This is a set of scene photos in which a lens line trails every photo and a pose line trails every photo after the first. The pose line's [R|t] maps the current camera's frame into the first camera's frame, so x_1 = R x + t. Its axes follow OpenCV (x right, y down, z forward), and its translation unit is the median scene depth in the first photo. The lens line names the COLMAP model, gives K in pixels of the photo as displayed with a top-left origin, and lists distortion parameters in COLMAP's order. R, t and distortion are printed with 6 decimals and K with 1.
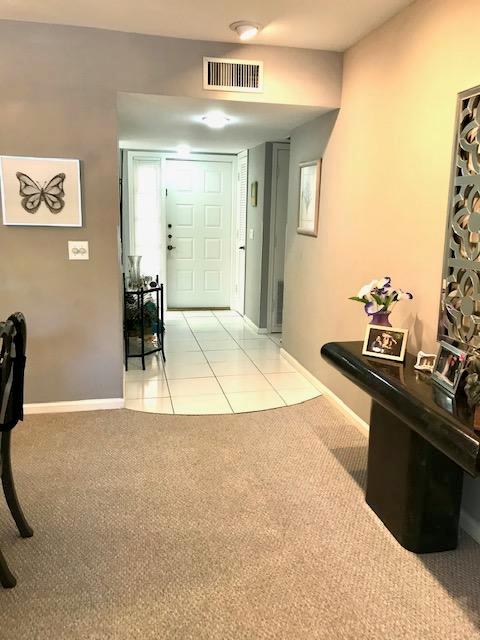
lens RADIAL K [[528.8, 0, 240.7], [0, 528.8, 315.4], [0, 0, 1]] dist [0.046974, -0.000889]
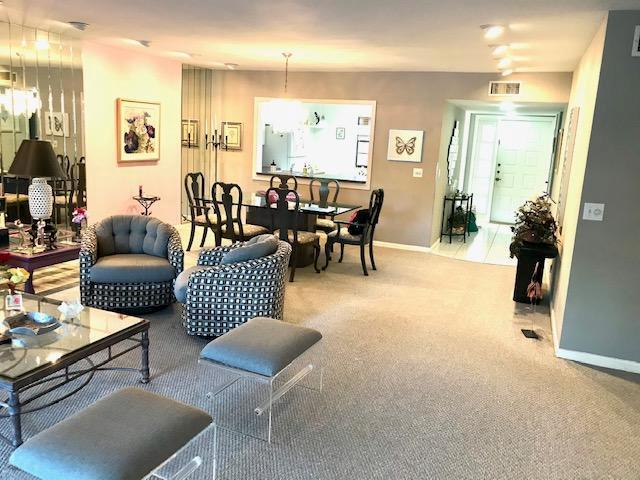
lens RADIAL K [[528.8, 0, 320.8], [0, 528.8, 239.4], [0, 0, 1]] dist [0.046974, -0.000889]
pose [[0.833629, 0.128085, -0.537268, 0.551461], [-0.141960, 0.989748, 0.015691, 0.165409], [0.533770, 0.063191, 0.843265, -0.988644]]
